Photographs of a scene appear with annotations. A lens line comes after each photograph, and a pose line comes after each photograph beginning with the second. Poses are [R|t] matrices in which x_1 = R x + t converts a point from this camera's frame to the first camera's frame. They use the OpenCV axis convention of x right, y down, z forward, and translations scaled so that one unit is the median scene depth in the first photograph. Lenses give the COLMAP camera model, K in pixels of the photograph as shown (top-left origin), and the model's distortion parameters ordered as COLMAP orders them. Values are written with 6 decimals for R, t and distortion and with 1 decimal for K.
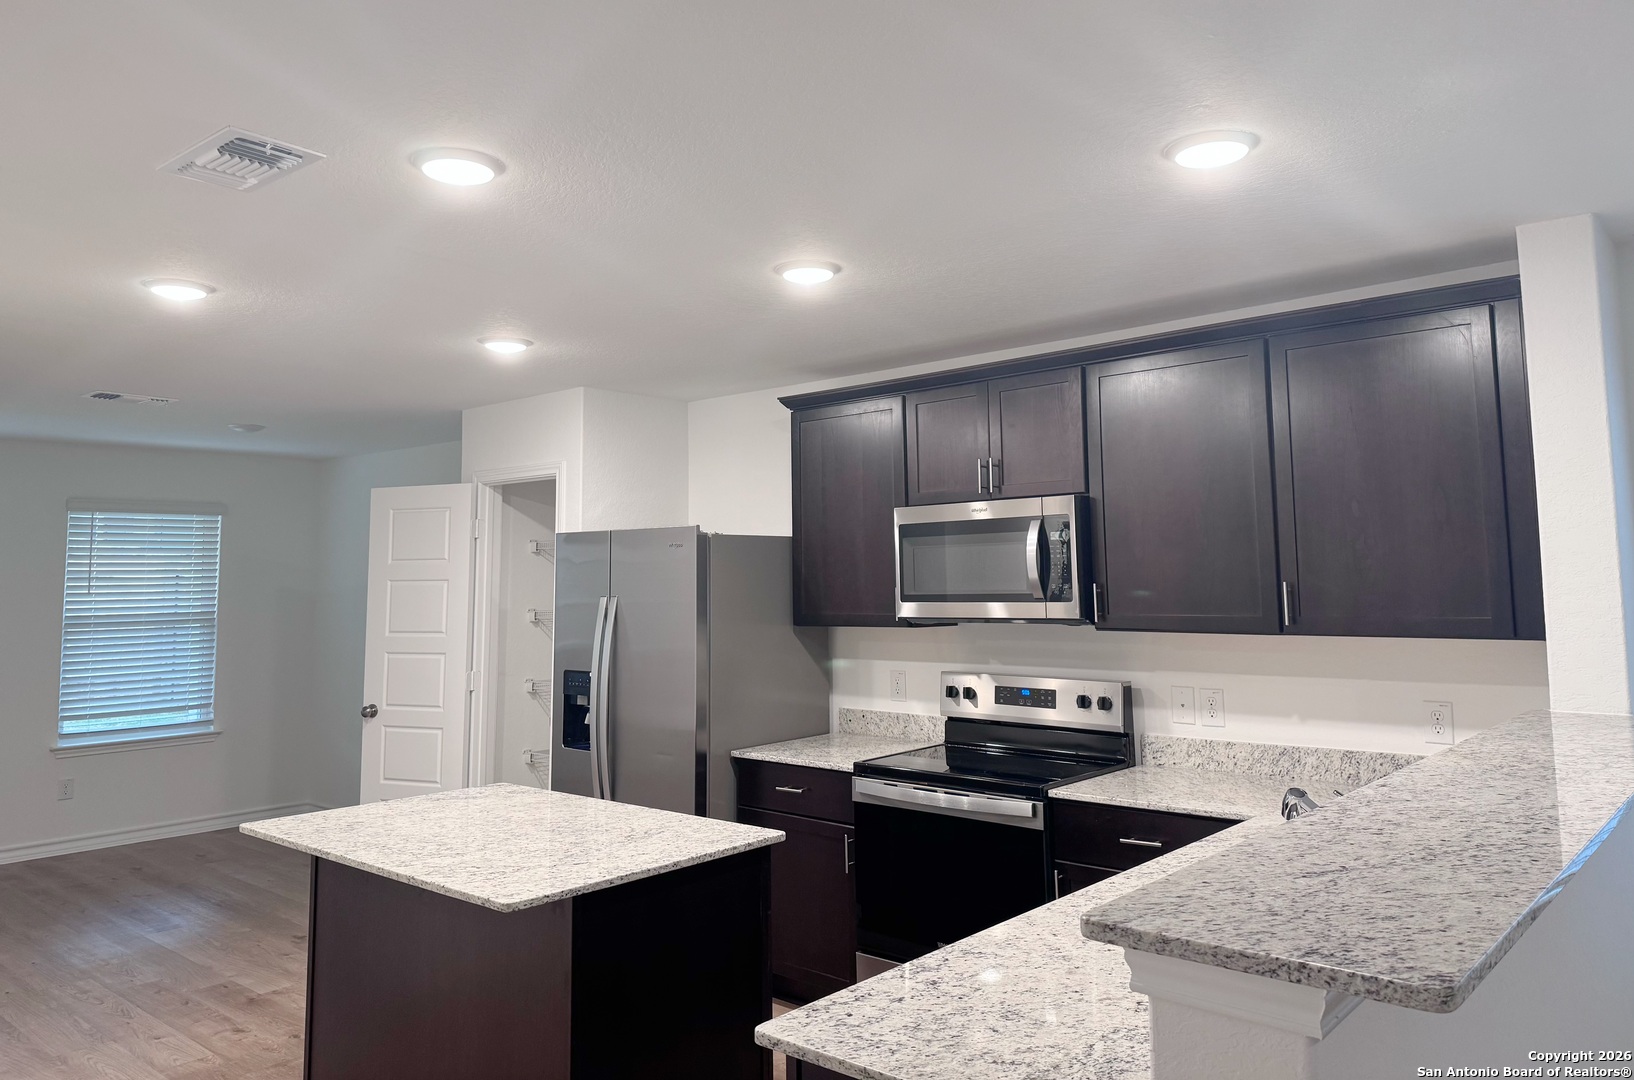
lens RADIAL K [[1101.7, 0, 817.6], [0, 1101.7, 493.3], [0, 0, 1]] dist [-0.008639, -0.014853]
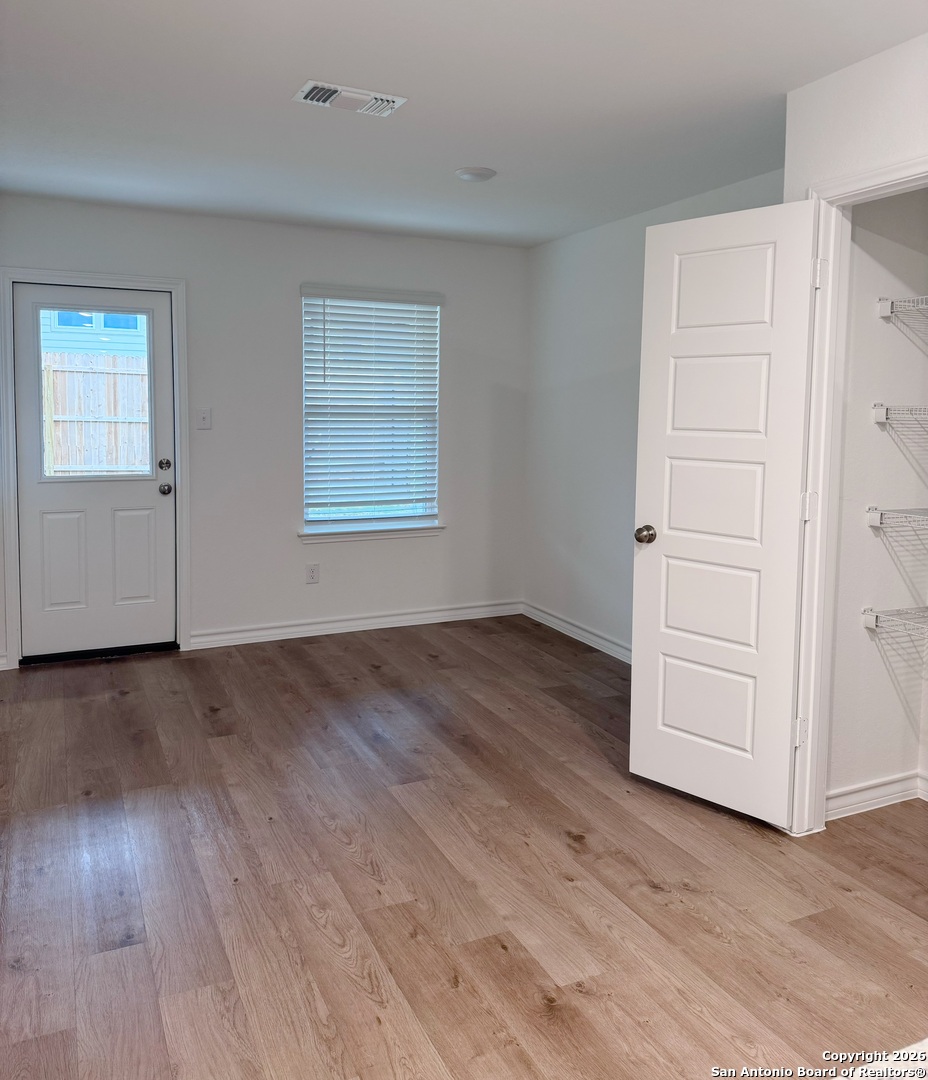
lens RADIAL K [[822.9, 0, 461.6], [0, 822.9, 536.5], [0, 0, 1]] dist [0.016552, 0.000229]
pose [[0.905504, 0.090377, -0.414601, -0.277566], [0.009682, 0.972401, 0.233116, 0.065887], [0.424227, -0.215102, 0.879638, 0.439391]]
